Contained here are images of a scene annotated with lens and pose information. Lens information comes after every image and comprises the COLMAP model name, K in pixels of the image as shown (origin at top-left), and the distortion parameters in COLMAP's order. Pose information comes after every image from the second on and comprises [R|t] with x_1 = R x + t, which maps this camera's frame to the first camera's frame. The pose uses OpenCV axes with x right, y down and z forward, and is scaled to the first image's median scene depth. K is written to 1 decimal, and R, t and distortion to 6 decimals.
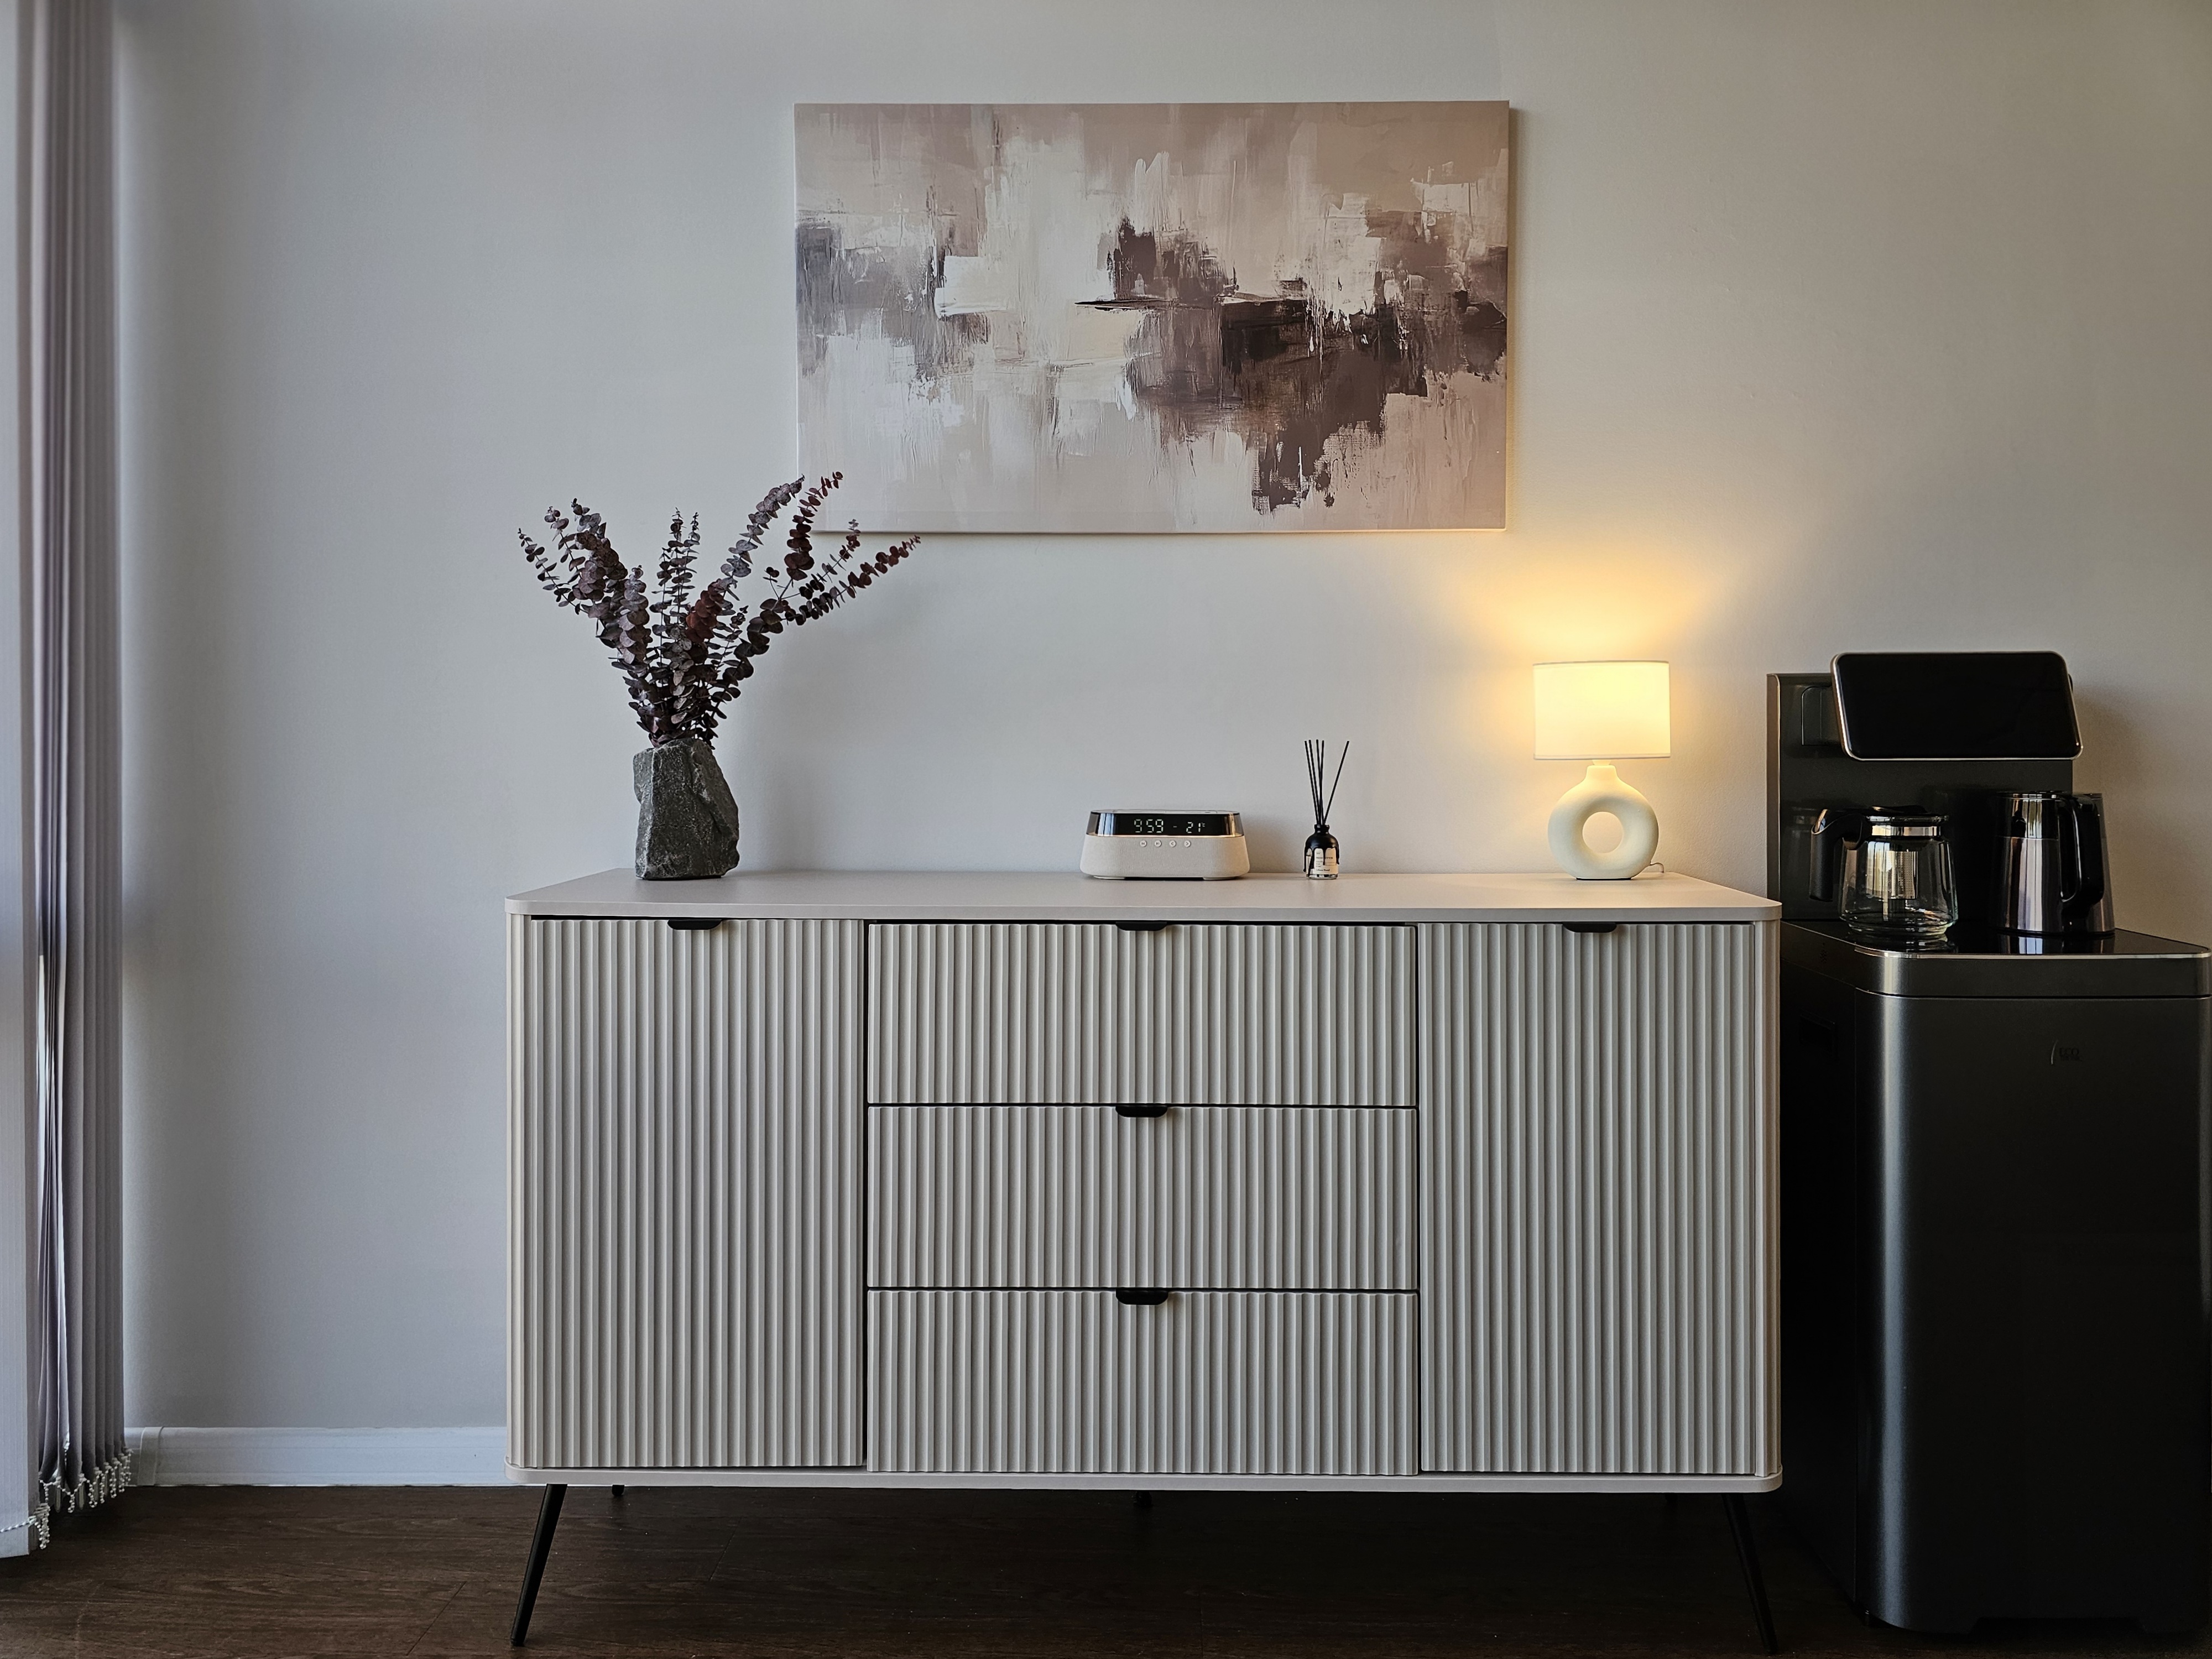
lens RADIAL K [[1556.2, 0, 1105.1], [0, 1556.2, 763.3], [0, 0, 1]] dist [0.060624, -0.003729]
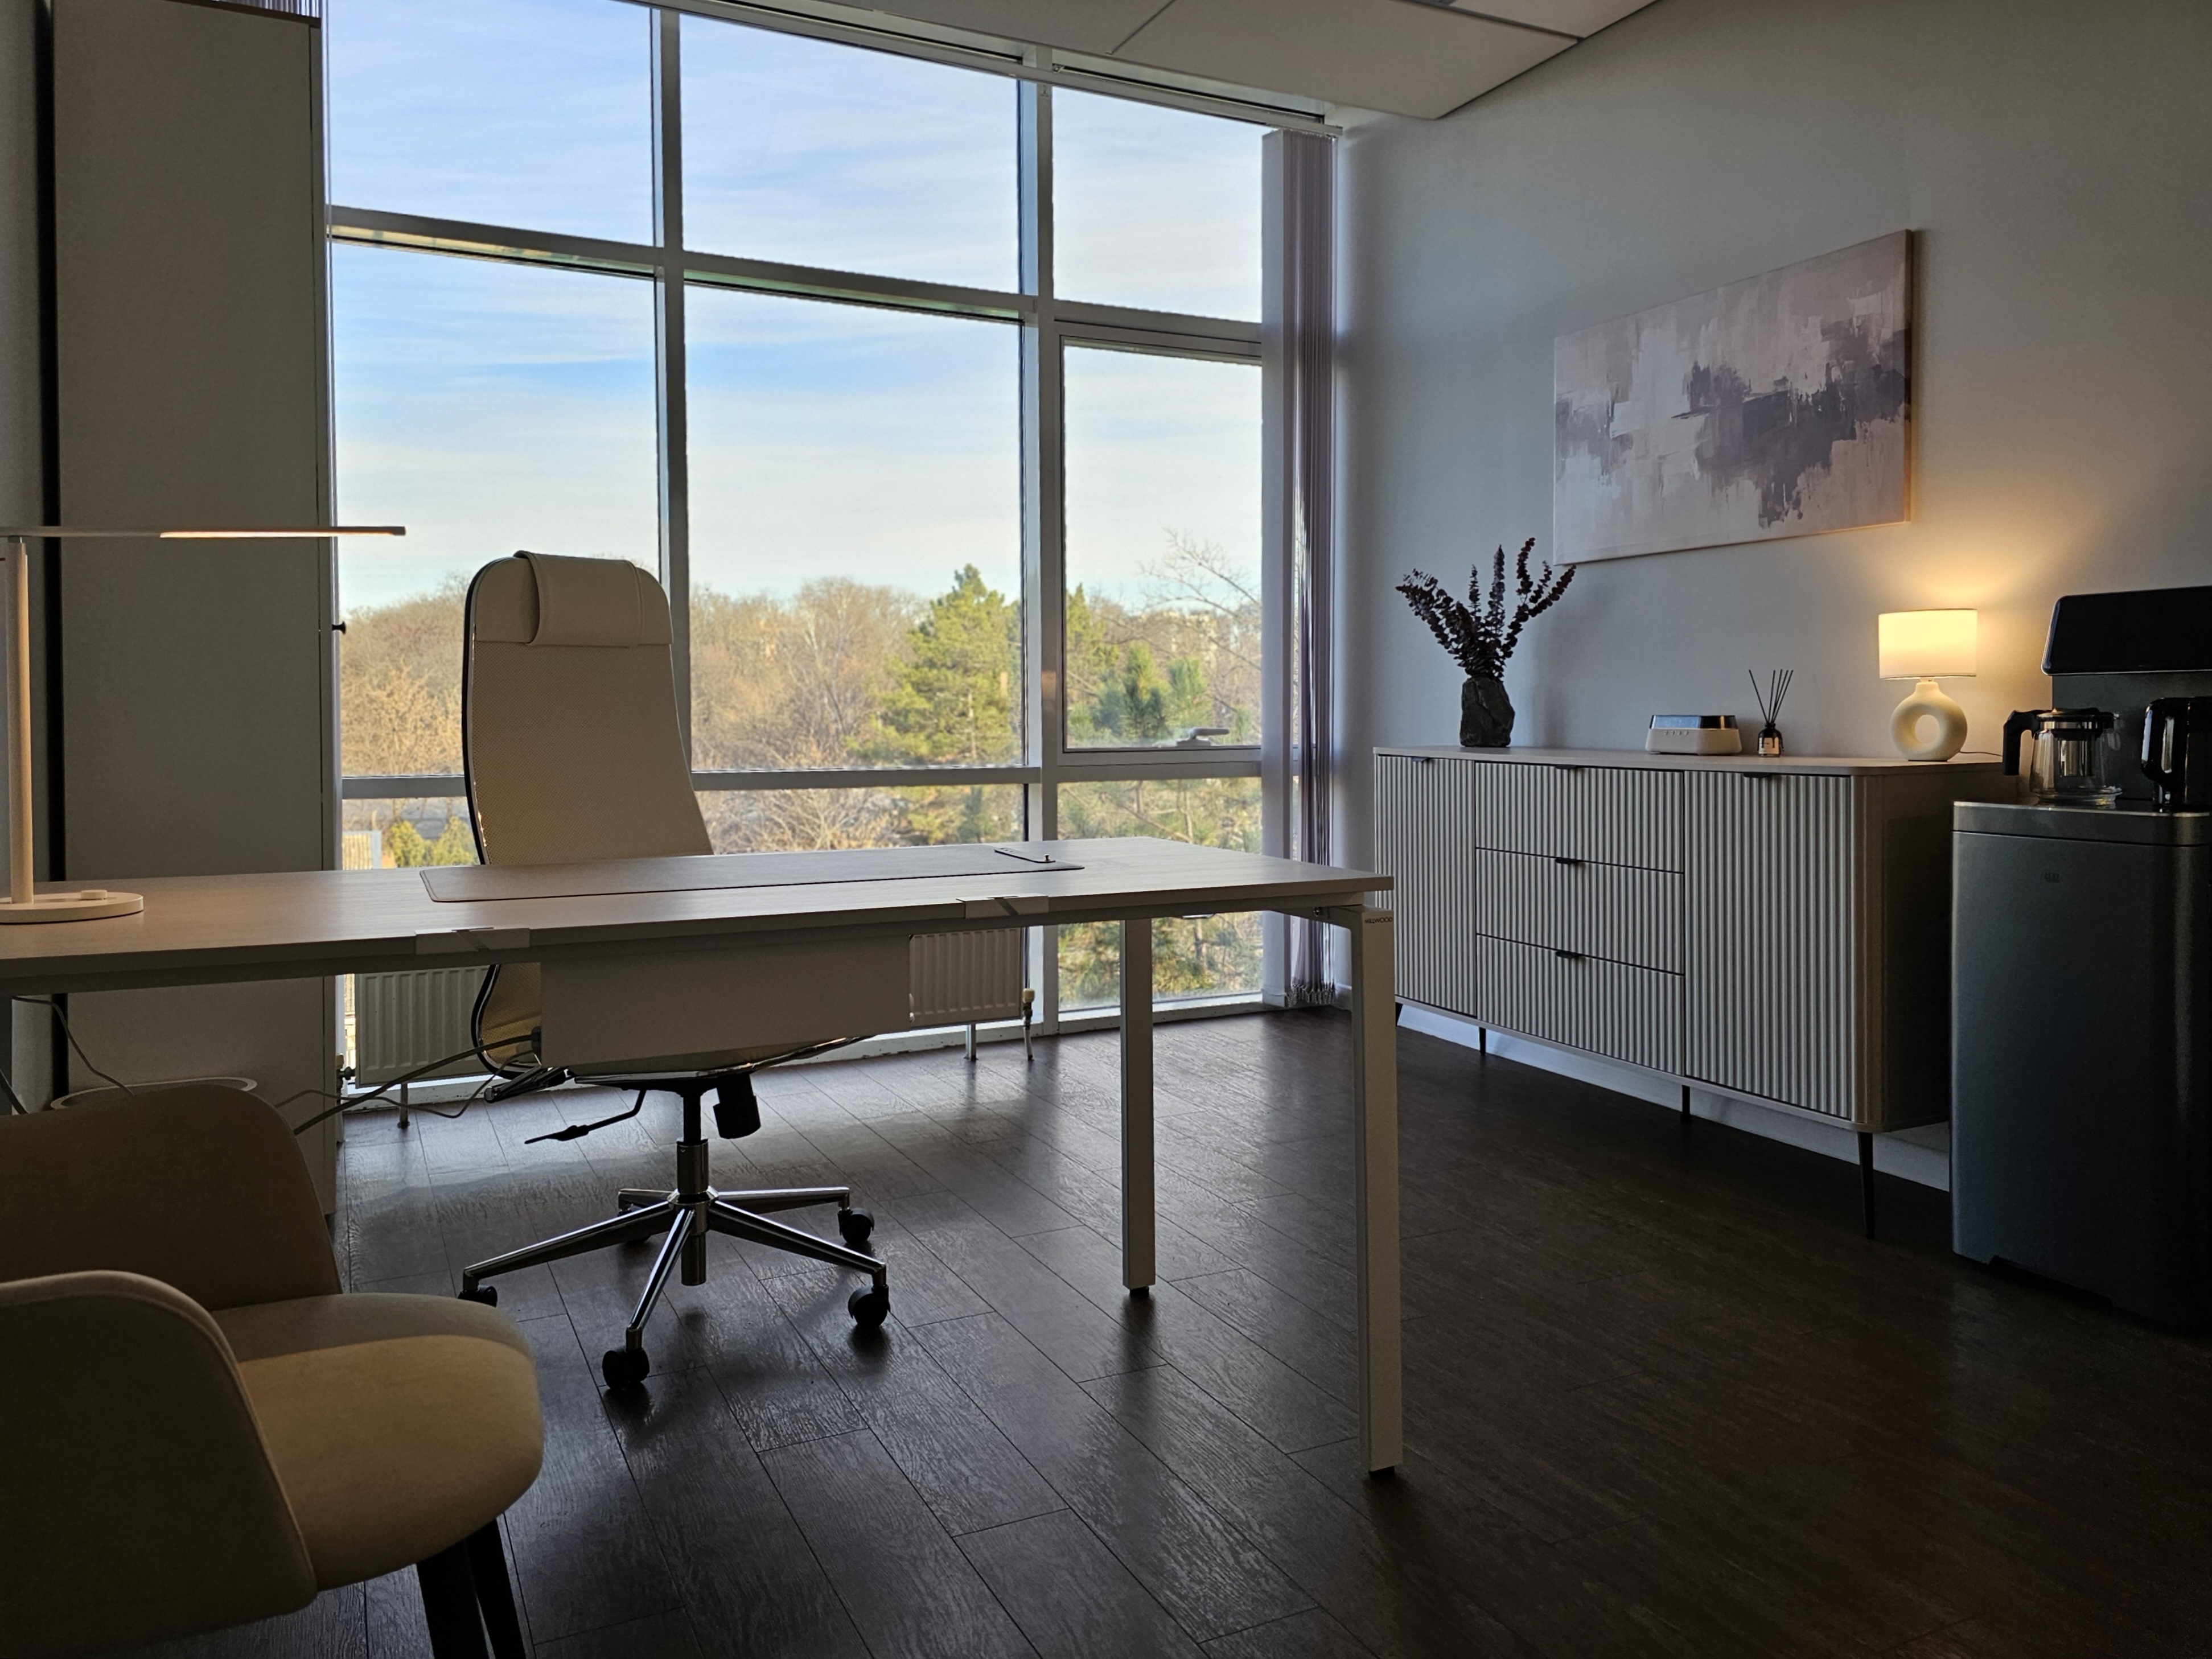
lens RADIAL K [[1556.1, 0, 1105.1], [0, 1556.1, 763.4], [0, 0, 1]] dist [0.060624, -0.003729]
pose [[0.458299, 0.028426, -0.888343, 1.235619], [-0.004564, 0.999551, 0.029630, 0.035887], [0.888786, -0.009525, 0.458223, -0.342488]]
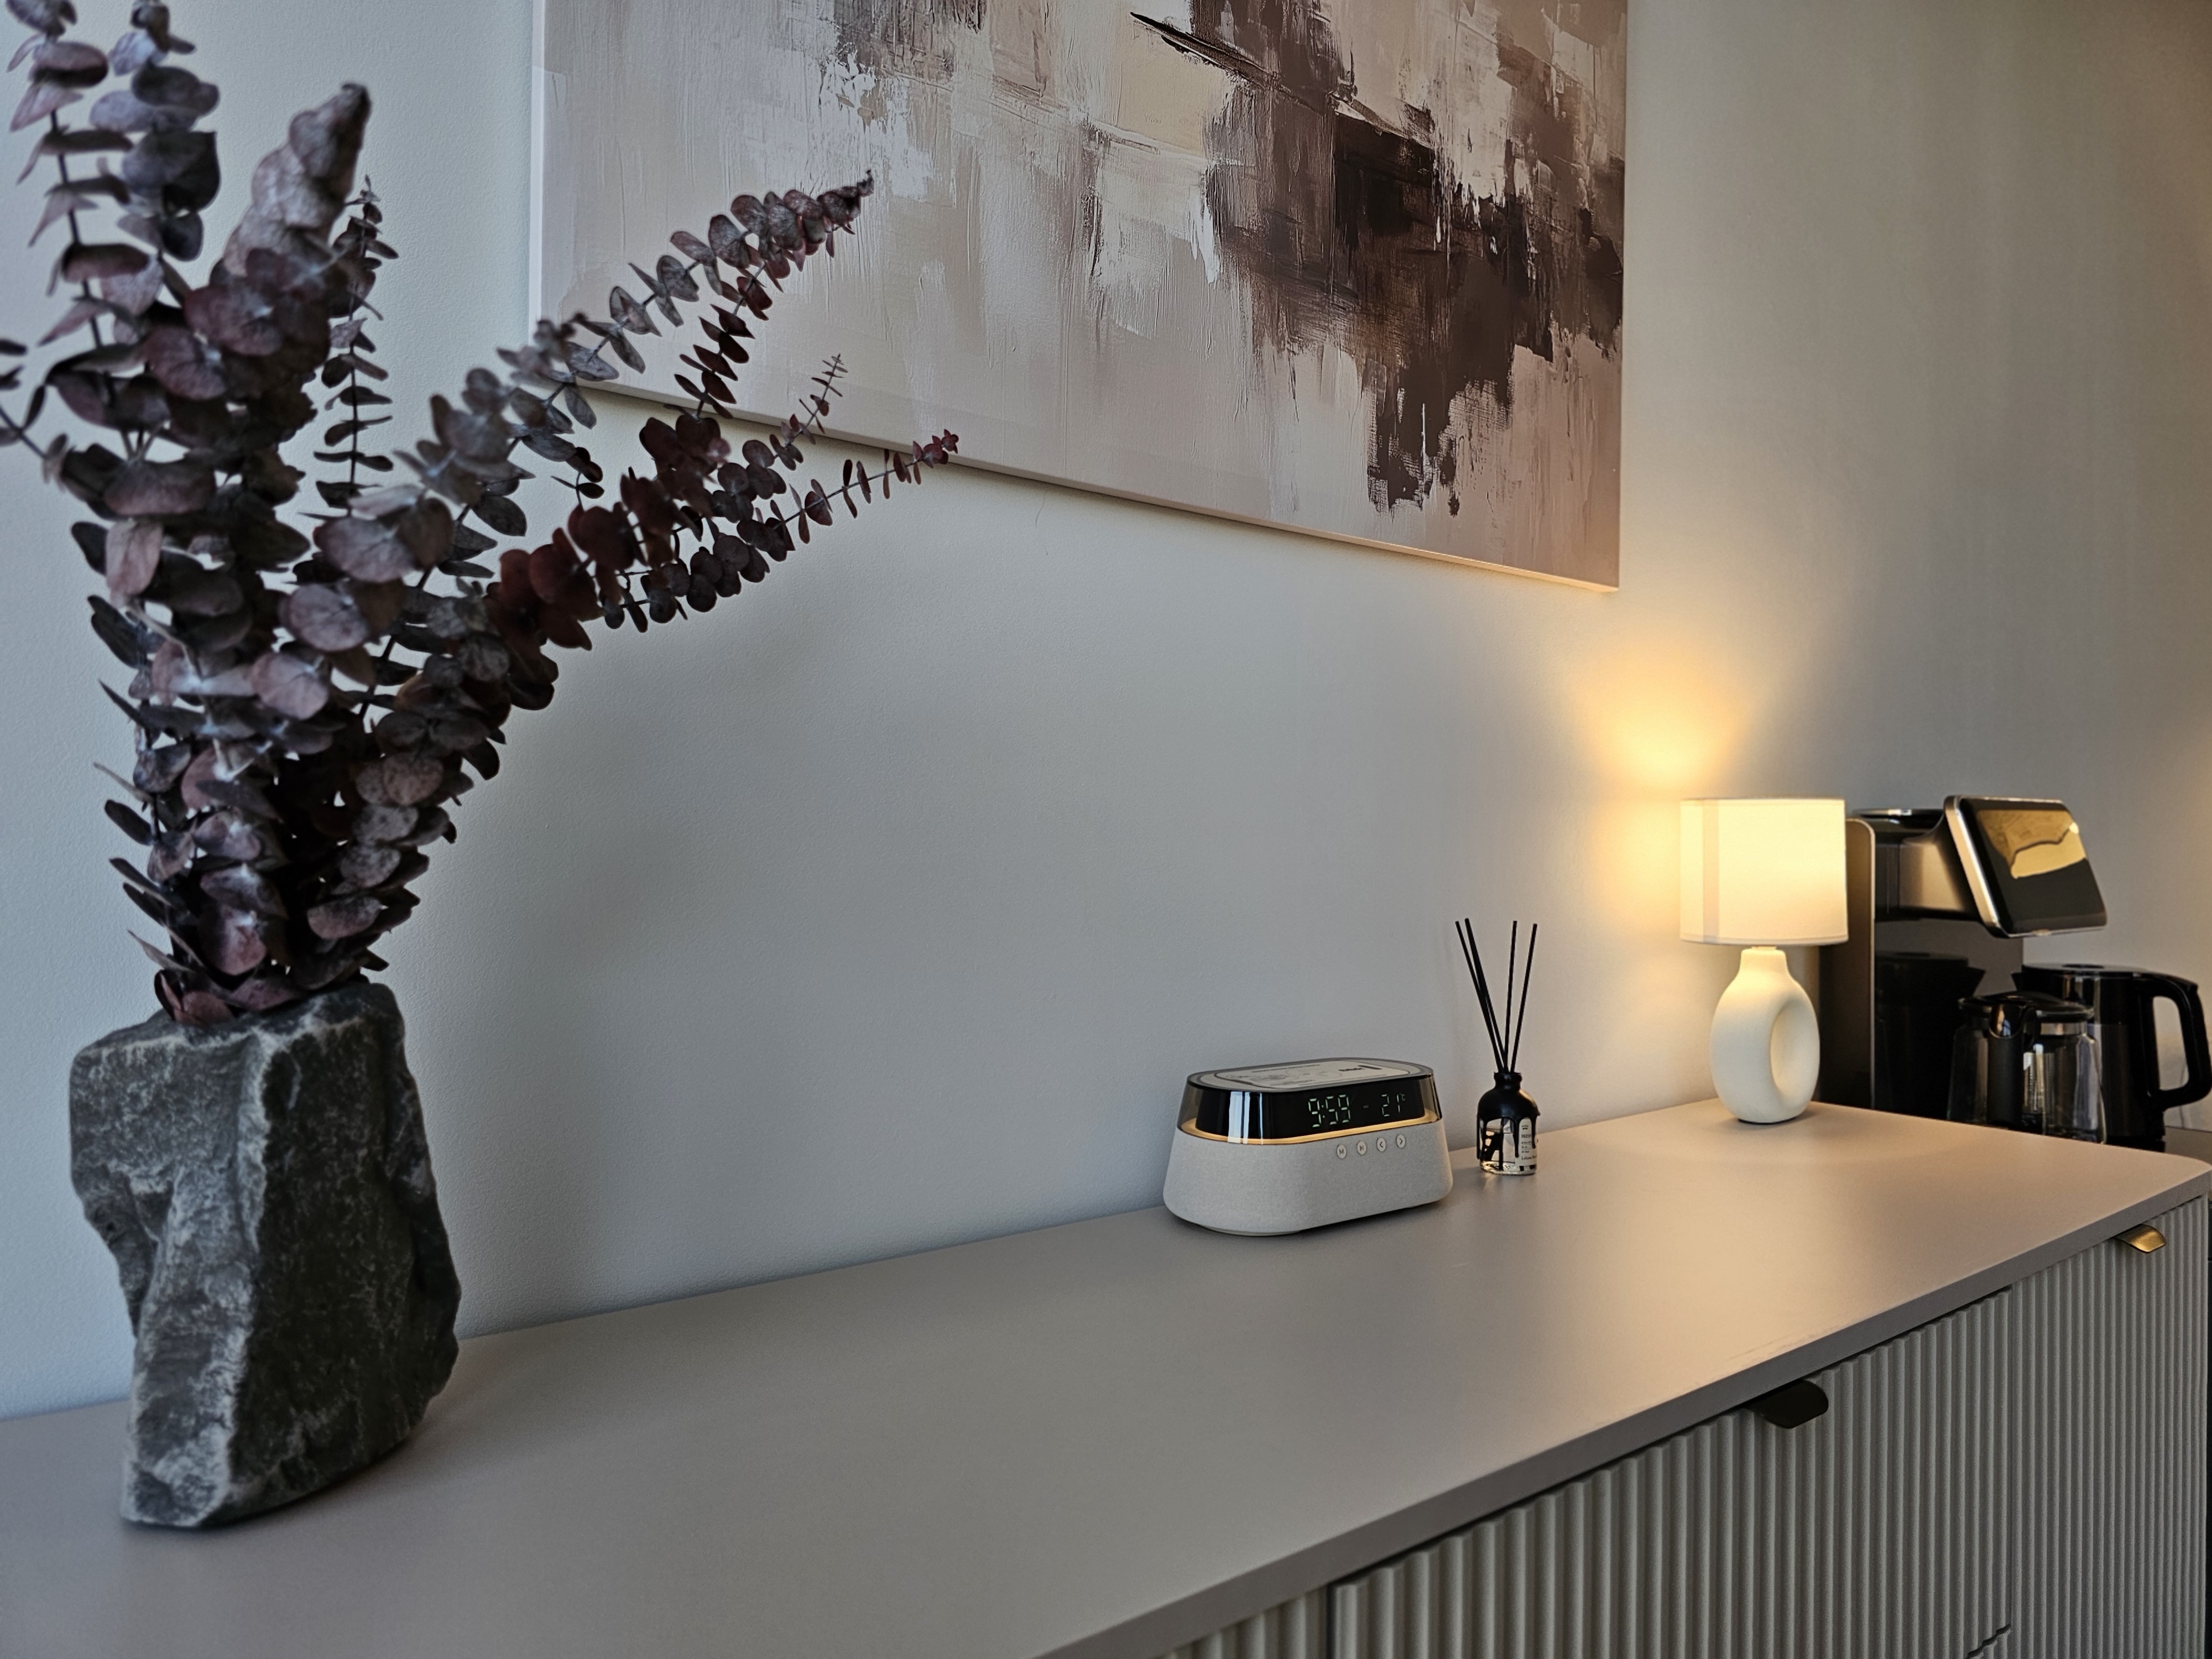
lens RADIAL K [[1549.7, 0, 1105.1], [0, 1549.7, 820.5], [0, 0, 1]] dist [0.021482, -0.001672]
pose [[0.759182, 0.015099, 0.650703, -0.329072], [0.003980, 0.999604, -0.027839, -0.035922], [-0.650866, 0.023725, 0.758822, 0.651798]]
